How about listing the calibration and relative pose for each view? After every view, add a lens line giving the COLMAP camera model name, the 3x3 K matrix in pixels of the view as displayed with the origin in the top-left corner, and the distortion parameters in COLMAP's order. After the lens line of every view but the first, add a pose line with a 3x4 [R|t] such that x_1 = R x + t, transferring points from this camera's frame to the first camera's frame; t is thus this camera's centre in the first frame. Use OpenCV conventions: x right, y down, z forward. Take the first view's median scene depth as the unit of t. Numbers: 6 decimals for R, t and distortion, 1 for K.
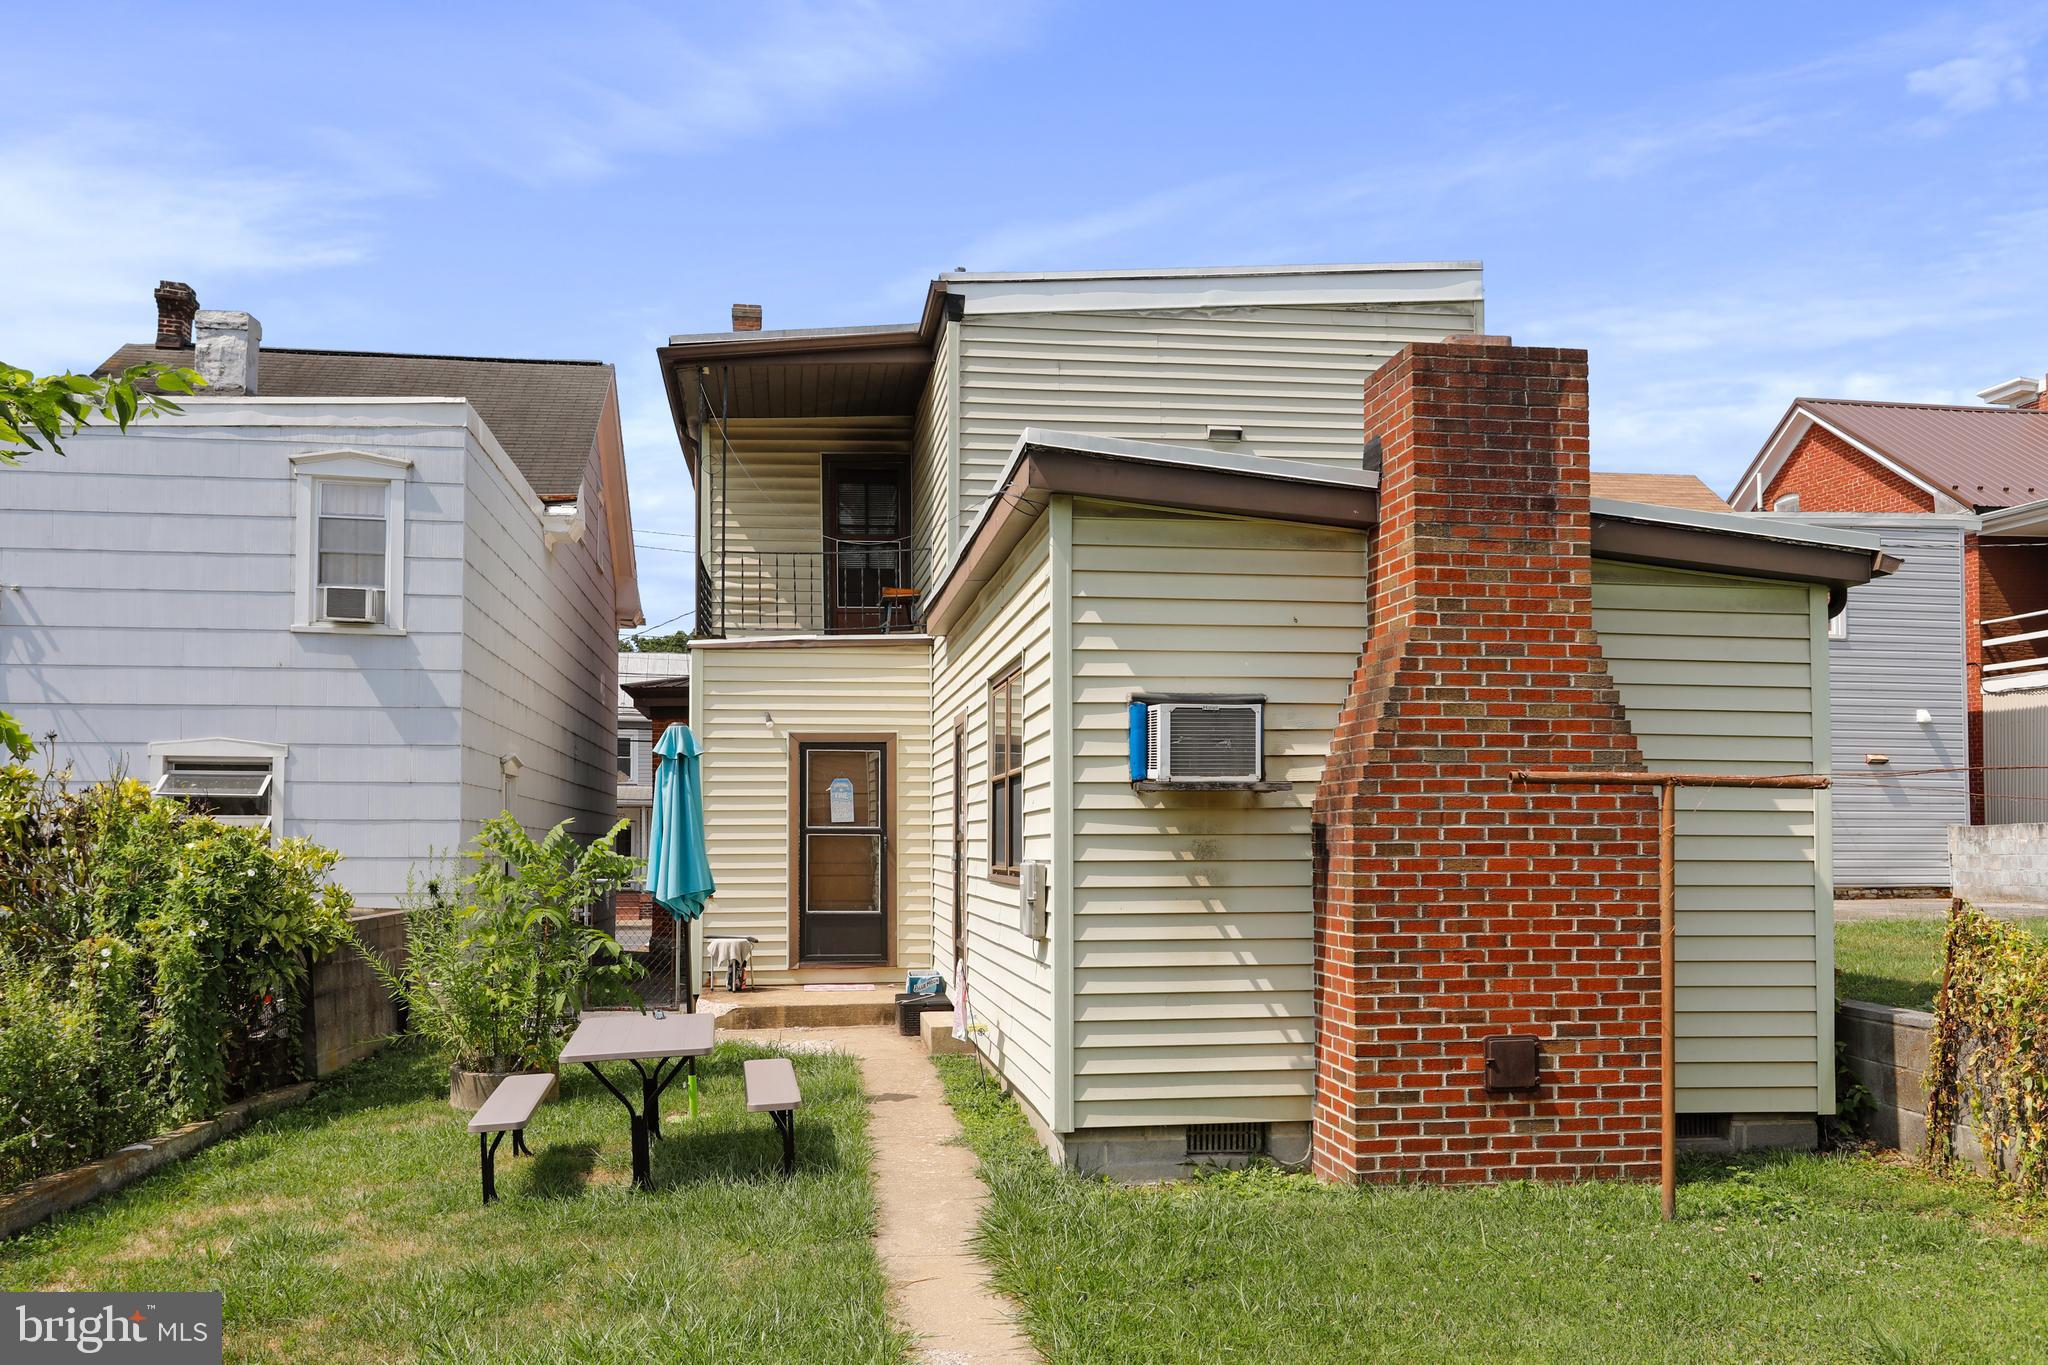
lens RADIAL K [[1670.0, 0, 1021.4], [0, 1670.0, 757.3], [0, 0, 1]] dist [-0.011428, 0.052730]
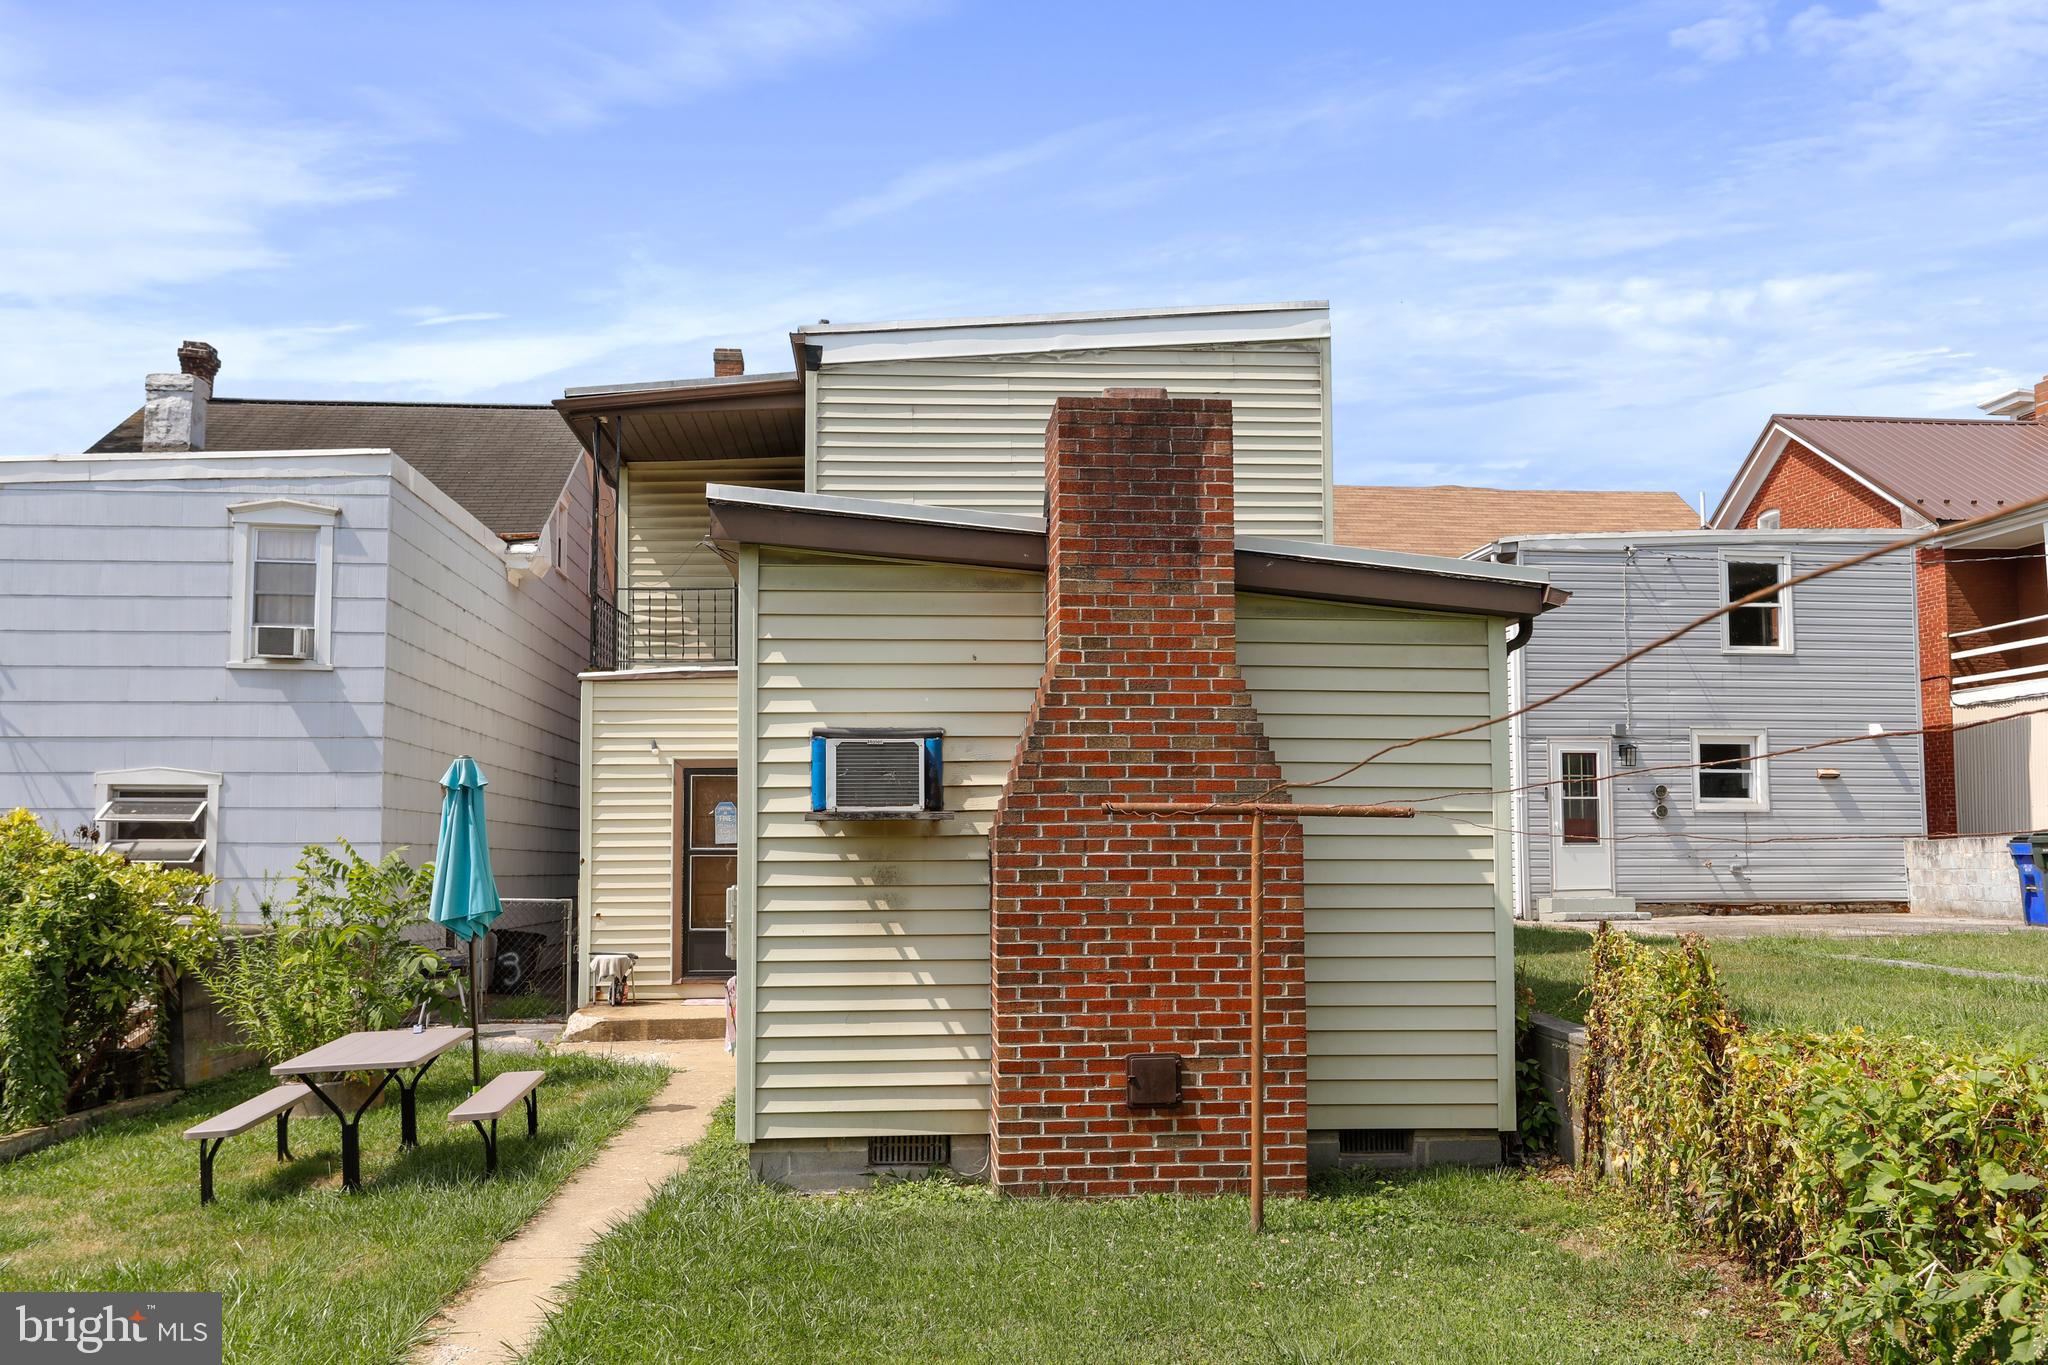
lens RADIAL K [[1635.5, 0, 1019.4], [0, 1635.5, 716.7], [0, 0, 1]] dist [-0.015810, 0.058021]
pose [[0.997816, -0.008772, -0.065466, 0.257434], [0.006602, 0.999424, -0.033294, -0.009958], [0.065720, 0.032789, 0.997299, -0.031465]]
